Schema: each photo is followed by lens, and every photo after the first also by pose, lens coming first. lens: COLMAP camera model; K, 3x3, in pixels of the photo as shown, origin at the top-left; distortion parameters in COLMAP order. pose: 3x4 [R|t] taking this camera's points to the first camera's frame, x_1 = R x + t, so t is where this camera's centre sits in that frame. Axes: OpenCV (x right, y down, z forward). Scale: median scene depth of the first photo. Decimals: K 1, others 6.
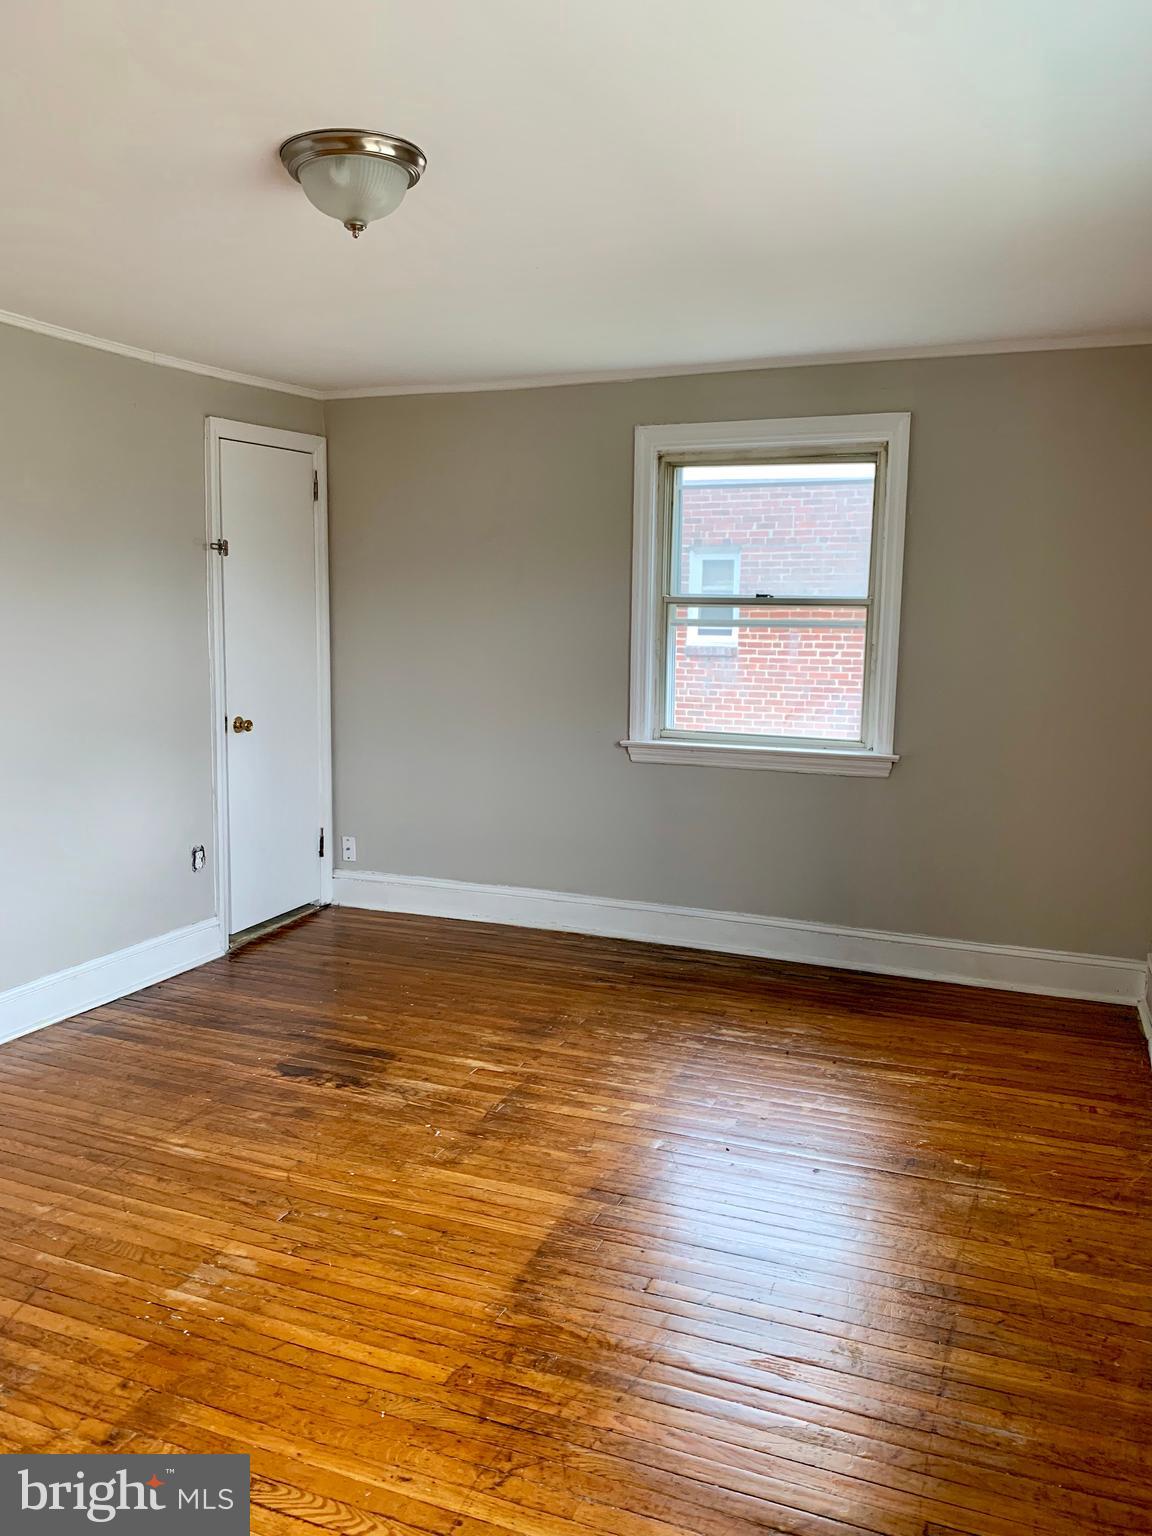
lens RADIAL K [[1177.1, 0, 570.3], [0, 1177.1, 759.7], [0, 0, 1]] dist [0.059942, -0.056242]
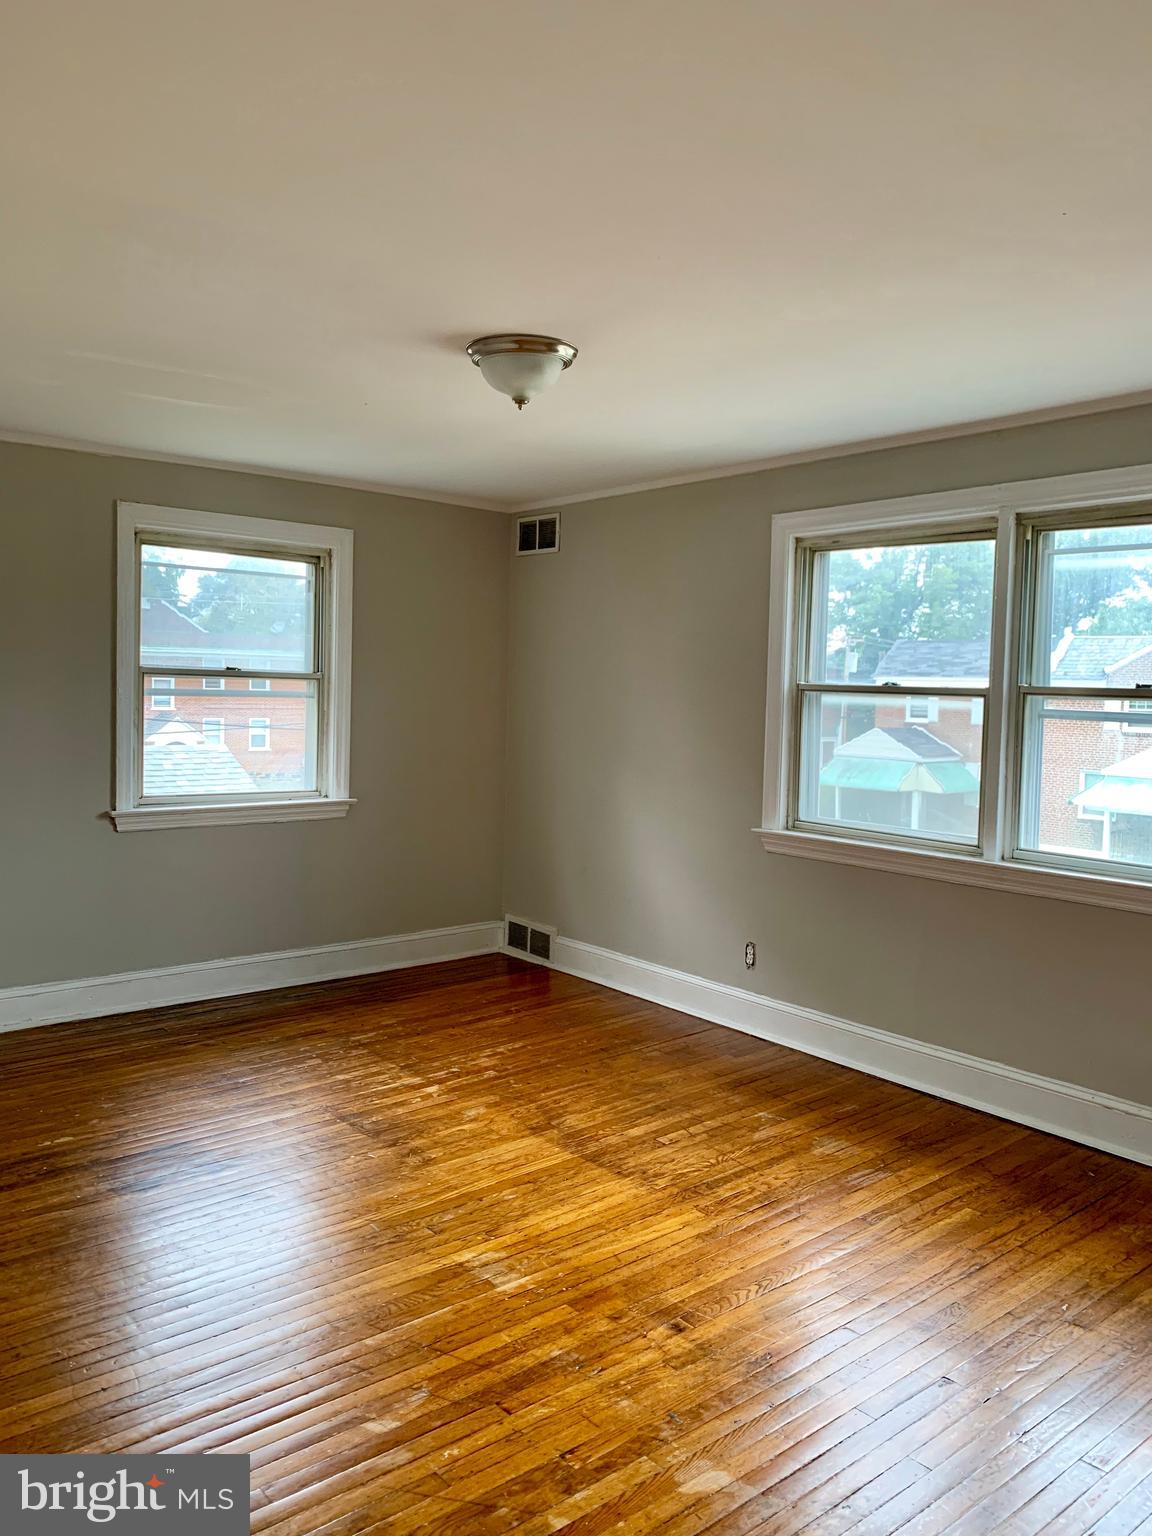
lens RADIAL K [[1177.2, 0, 578.3], [0, 1177.2, 761.9], [0, 0, 1]] dist [0.062119, -0.060894]
pose [[0.457540, -0.056341, 0.887402, -0.724632], [0.100275, 0.994894, 0.011465, -0.032842], [-0.883517, 0.083739, 0.460853, 0.210958]]
